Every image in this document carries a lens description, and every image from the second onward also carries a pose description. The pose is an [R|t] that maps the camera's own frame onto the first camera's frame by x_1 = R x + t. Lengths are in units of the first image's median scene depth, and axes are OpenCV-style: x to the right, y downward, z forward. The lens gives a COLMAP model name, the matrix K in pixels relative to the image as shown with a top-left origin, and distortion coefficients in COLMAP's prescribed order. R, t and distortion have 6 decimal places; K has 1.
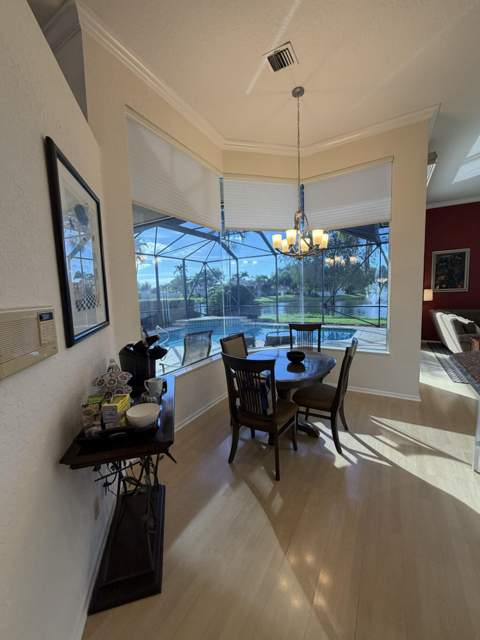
lens RADIAL K [[255.2, 0, 240.3], [0, 255.2, 317.4], [0, 0, 1]] dist [-0.000454, 0.000005]
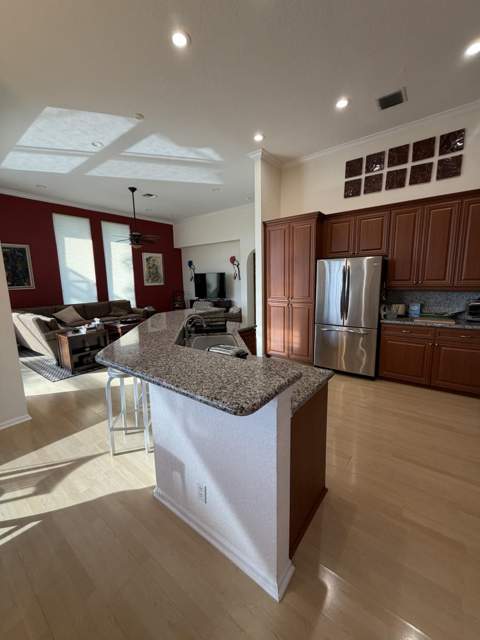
lens RADIAL K [[255.2, 0, 240.3], [0, 255.2, 317.4], [0, 0, 1]] dist [-0.000454, 0.000005]
pose [[0.125937, -0.122985, 0.984385, -0.001714], [0.114374, 0.987469, 0.108737, -0.013099], [-0.985423, 0.098894, 0.138426, 0.120652]]
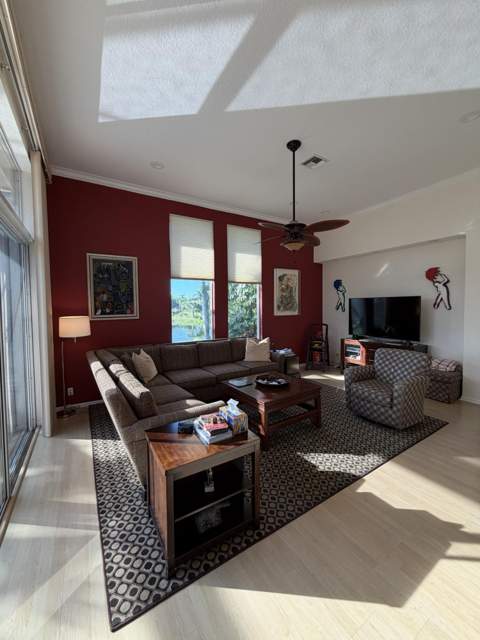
lens RADIAL K [[255.2, 0, 240.3], [0, 255.2, 317.4], [0, 0, 1]] dist [-0.000454, 0.000005]
pose [[0.459713, -0.010873, 0.888001, 0.575259], [0.083698, 0.996005, -0.031135, -0.087231], [-0.884115, 0.088637, 0.458786, 0.626210]]
